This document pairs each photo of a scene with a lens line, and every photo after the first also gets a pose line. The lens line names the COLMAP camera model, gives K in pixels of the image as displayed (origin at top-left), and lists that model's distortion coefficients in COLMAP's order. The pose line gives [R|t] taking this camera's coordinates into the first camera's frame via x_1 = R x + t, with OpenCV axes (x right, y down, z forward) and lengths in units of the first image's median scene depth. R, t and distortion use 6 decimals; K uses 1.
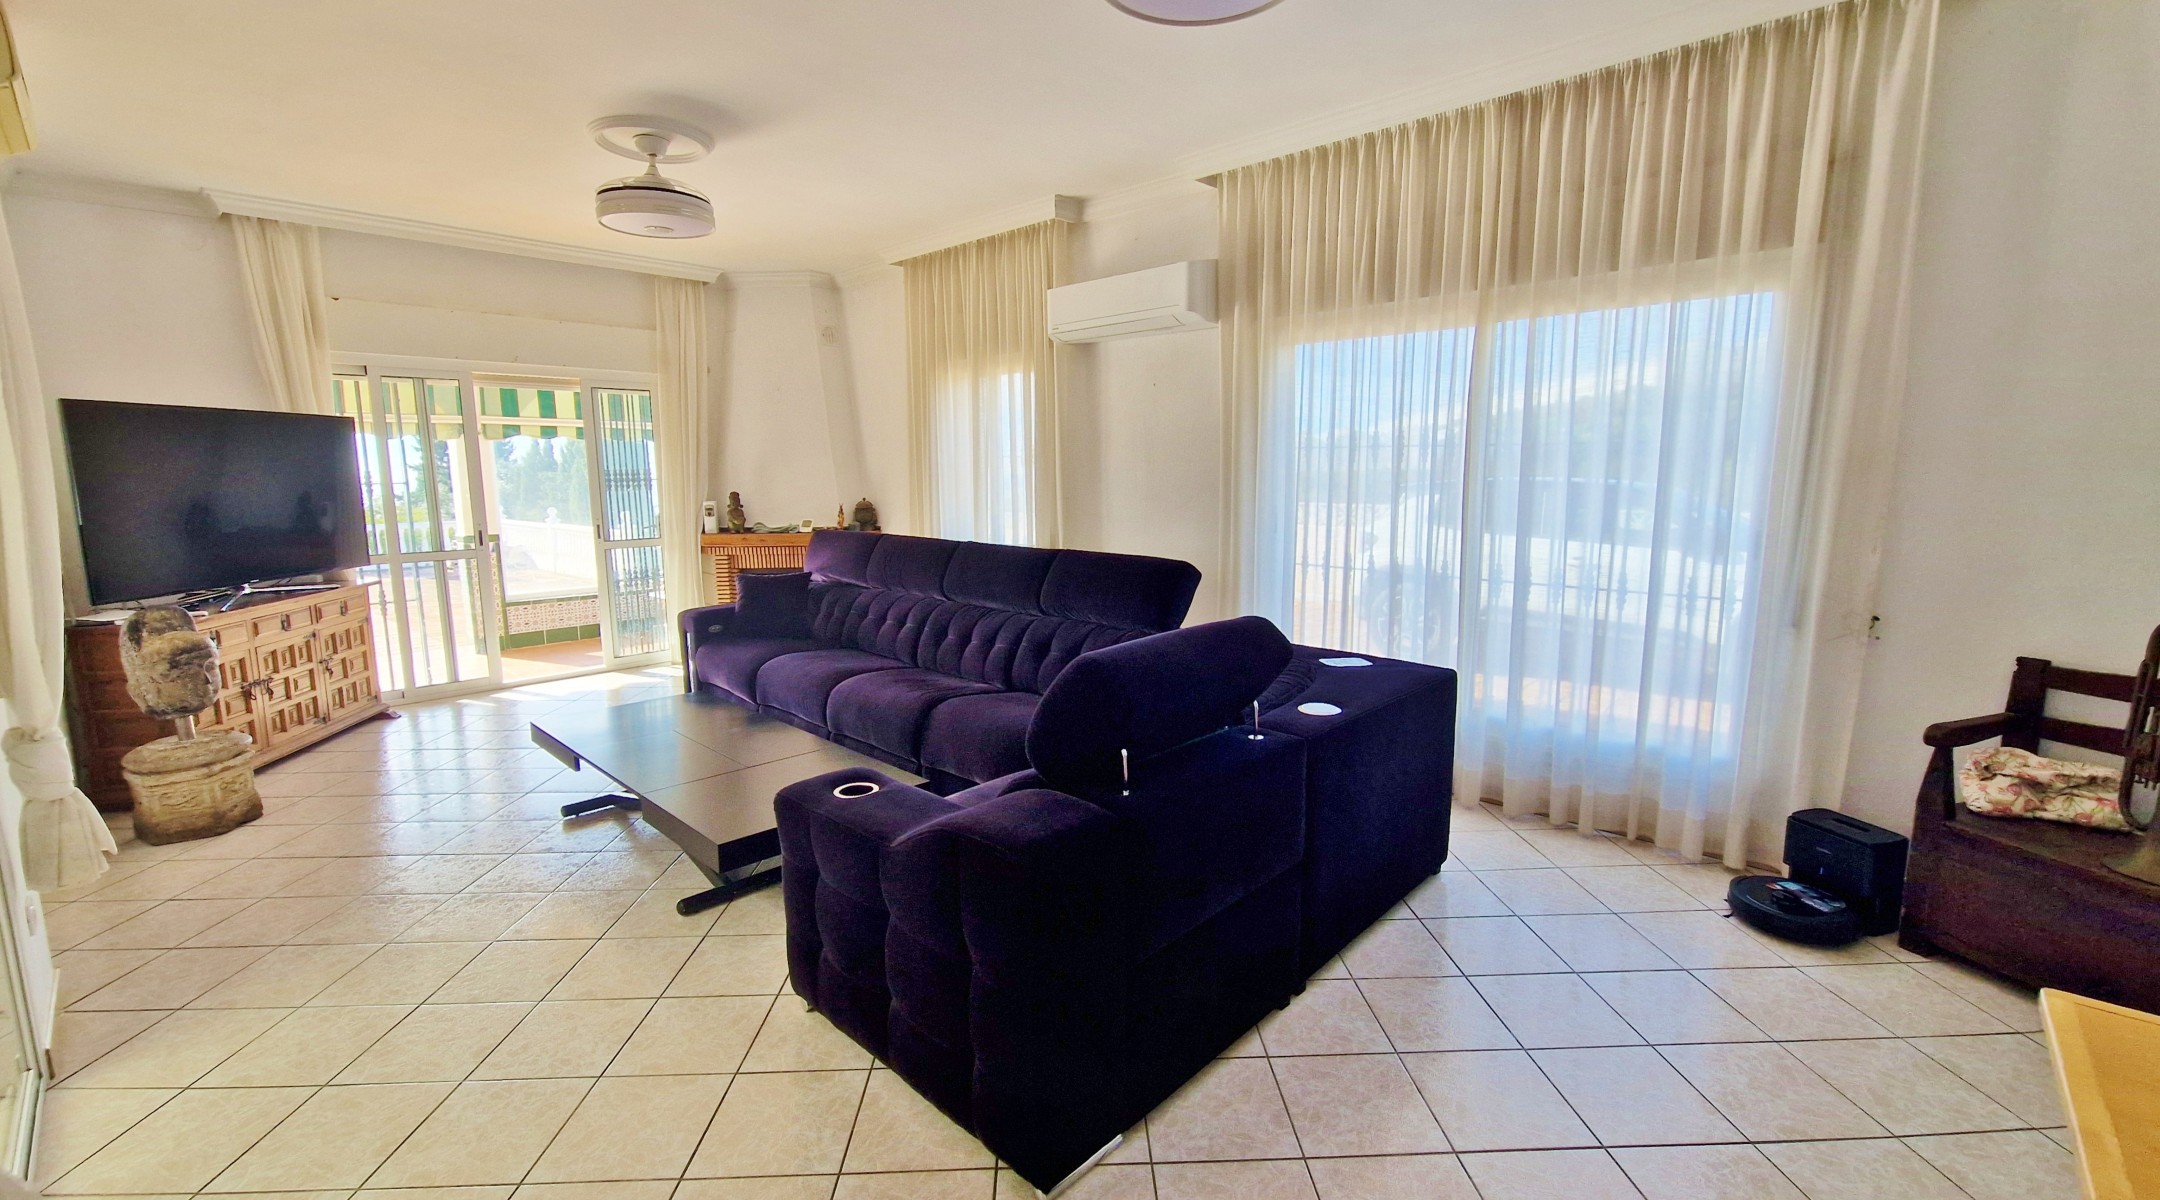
lens RADIAL K [[913.7, 0, 1070.6], [0, 913.7, 591.2], [0, 0, 1]] dist [-0.000237, -0.000139]
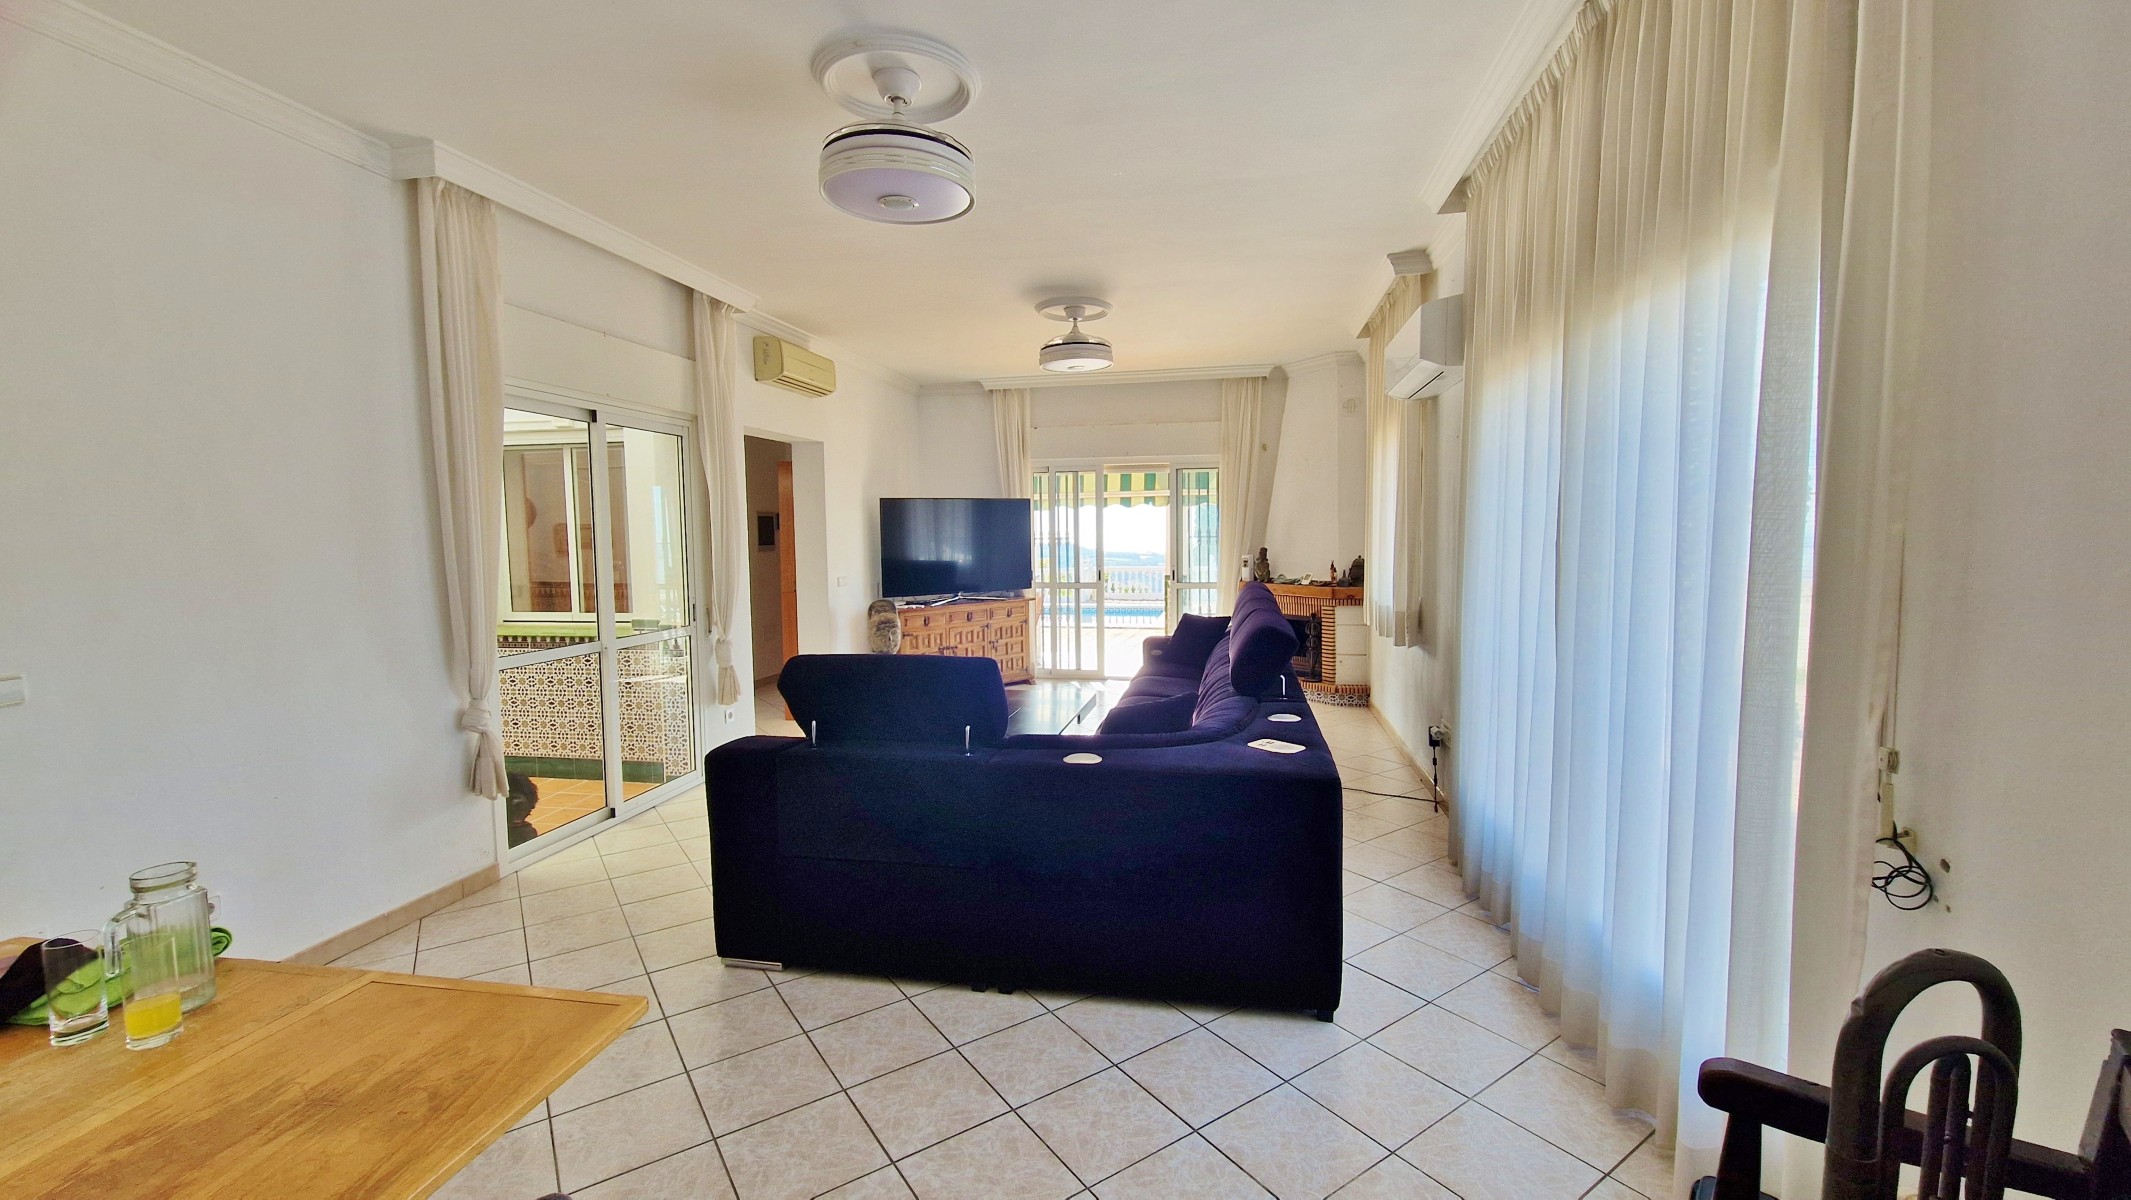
lens RADIAL K [[868.3, 0, 1061.8], [0, 868.3, 592.4], [0, 0, 1]] dist [0.000784, 0.000006]
pose [[0.529055, 0.059461, -0.846502, 0.583330], [-0.105329, 0.994429, 0.004023, -0.034036], [0.842025, 0.087033, 0.532371, 0.221589]]
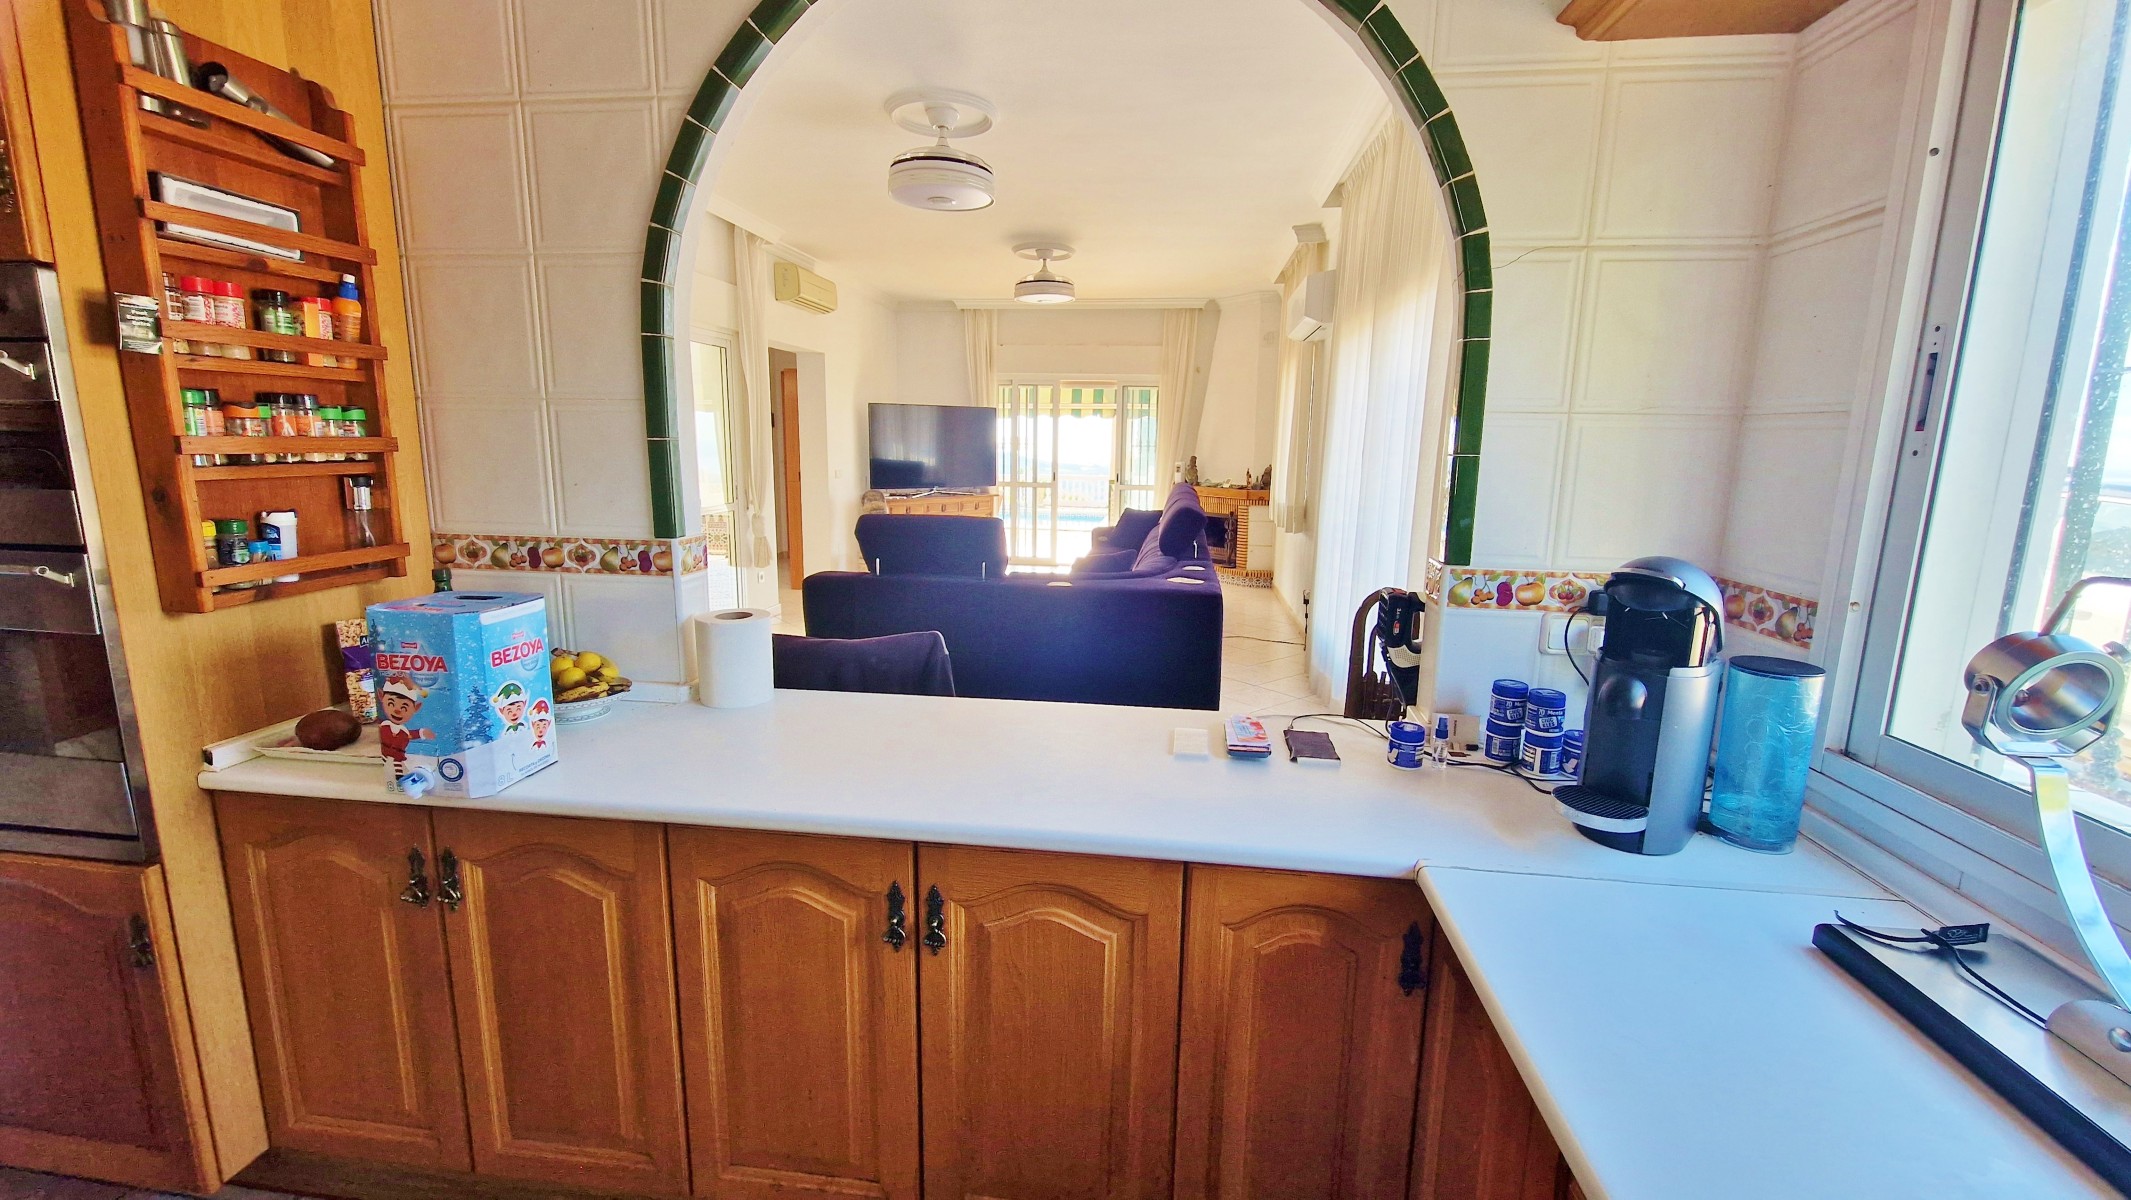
lens RADIAL K [[879.9, 0, 1070.4], [0, 879.9, 582.4], [0, 0, 1]] dist [0.000110, 0.000088]
pose [[0.593058, 0.144783, -0.792035, 0.808538], [-0.130589, 0.987971, 0.082818, -0.002835], [0.794499, 0.054315, 0.604832, 0.030297]]
